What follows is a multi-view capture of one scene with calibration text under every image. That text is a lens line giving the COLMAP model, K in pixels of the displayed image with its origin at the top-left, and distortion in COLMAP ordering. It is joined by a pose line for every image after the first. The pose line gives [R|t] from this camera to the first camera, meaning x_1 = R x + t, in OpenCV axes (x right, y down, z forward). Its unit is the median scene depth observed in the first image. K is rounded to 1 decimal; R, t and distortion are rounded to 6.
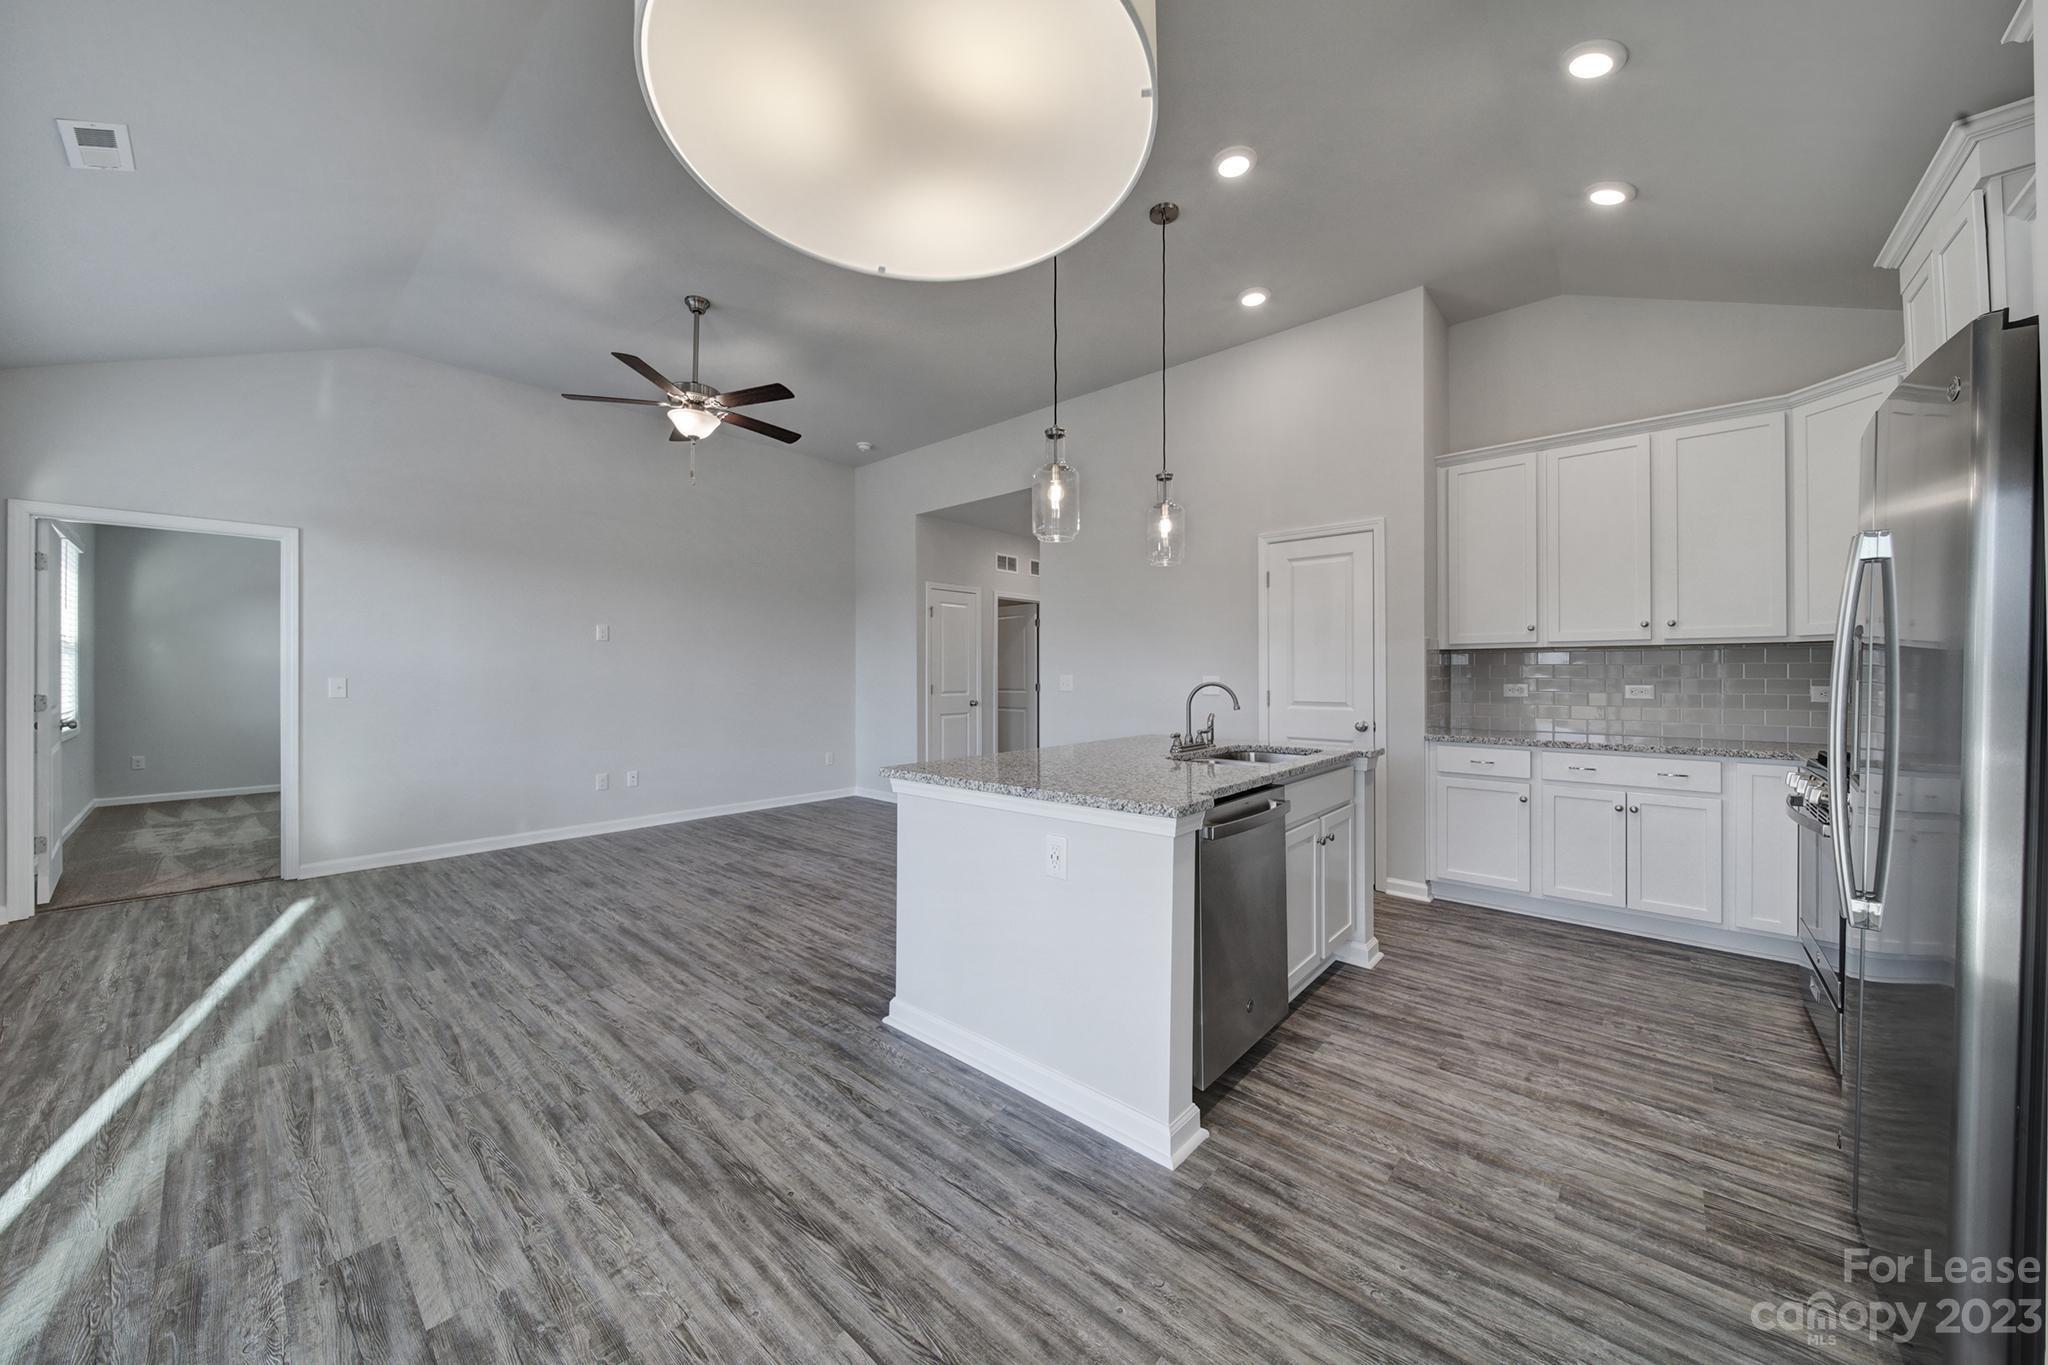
lens RADIAL K [[716.2, 0, 1020.5], [0, 716.2, 666.6], [0, 0, 1]] dist [-0.000383, -0.000277]
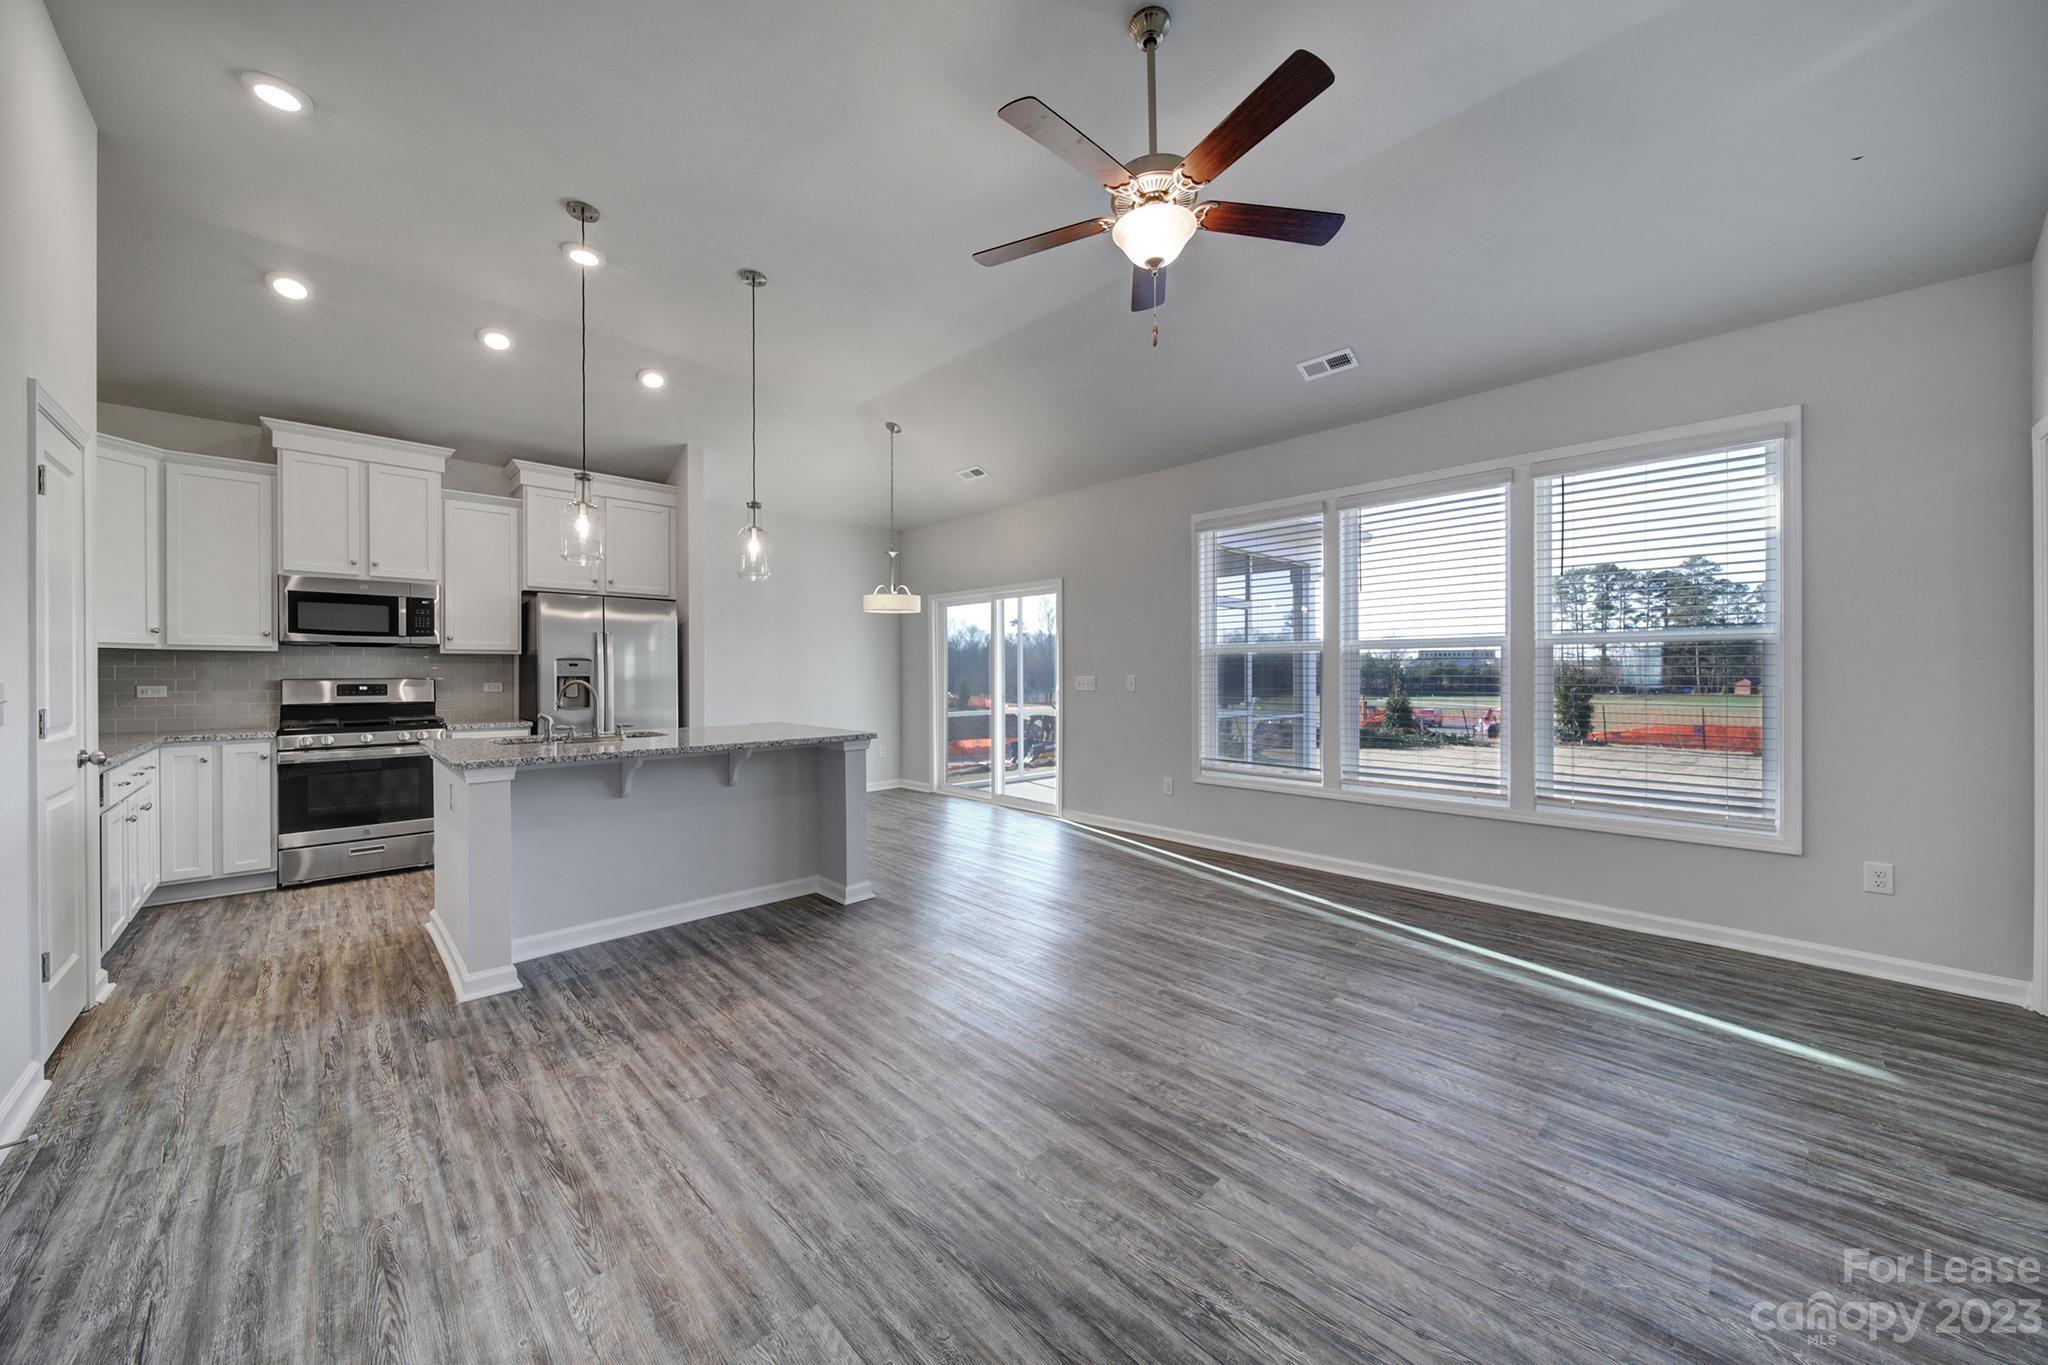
lens RADIAL K [[734.4, 0, 1023.6], [0, 734.4, 679.0], [0, 0, 1]] dist [0.000642, -0.000256]
pose [[-0.997141, 0.002688, 0.075514, -0.452903], [0.002623, 0.999996, -0.000958, 0.018970], [-0.075517, -0.000758, -0.997144, 1.836785]]
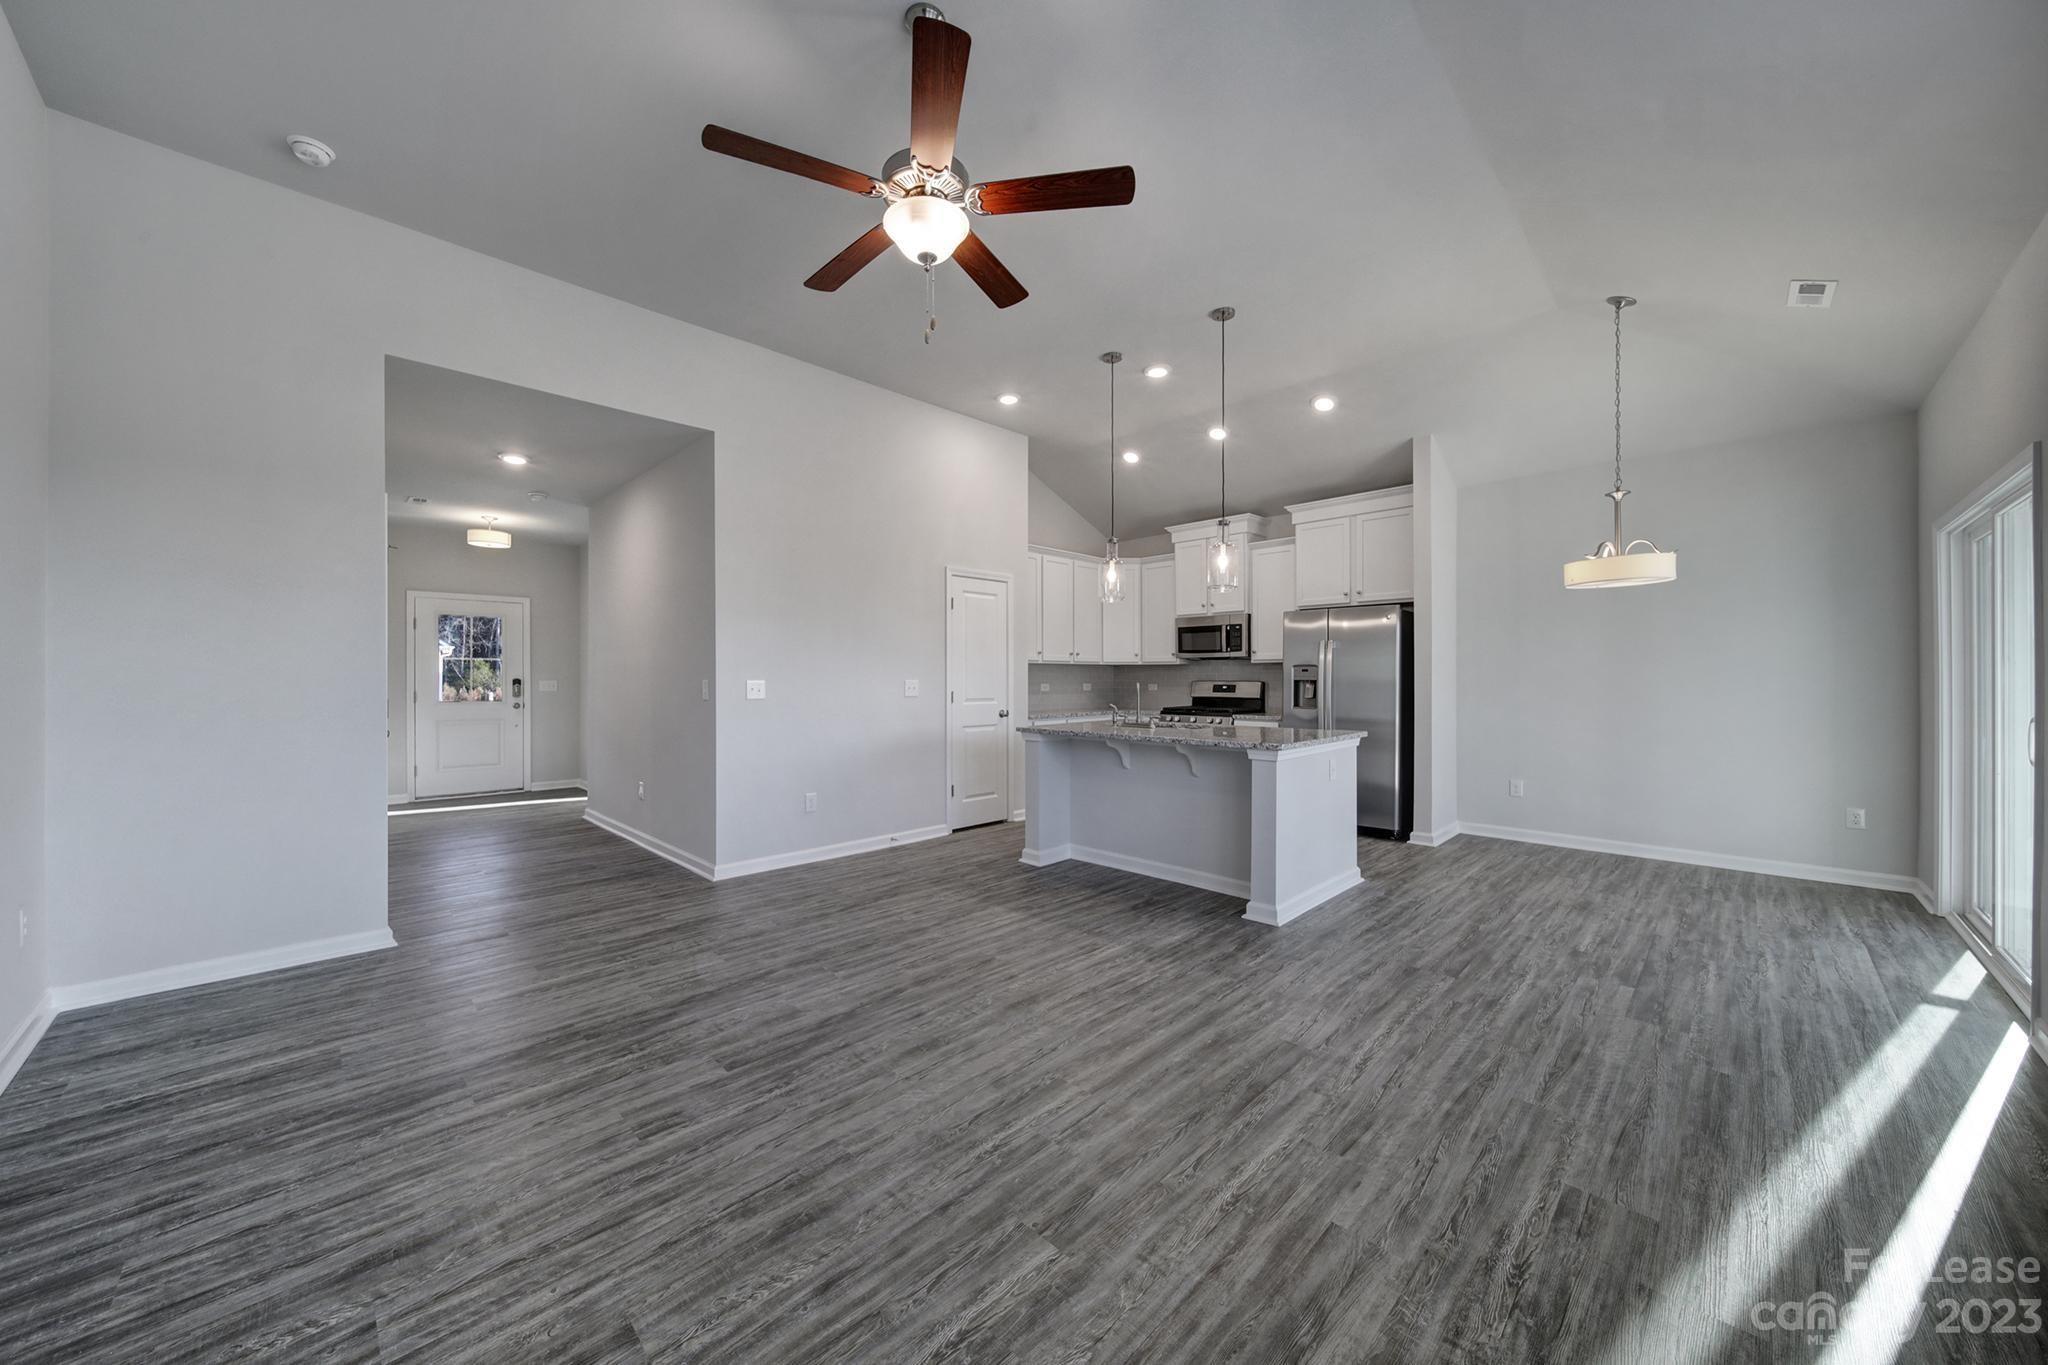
lens RADIAL K [[717.0, 0, 1009.1], [0, 717.0, 701.3], [0, 0, 1]] dist [-0.001309, -0.000041]
pose [[0.073284, -0.032445, 0.996783, -1.159037], [-0.008687, 0.999412, 0.033169, 0.009118], [-0.997273, -0.011090, 0.072960, 1.025641]]
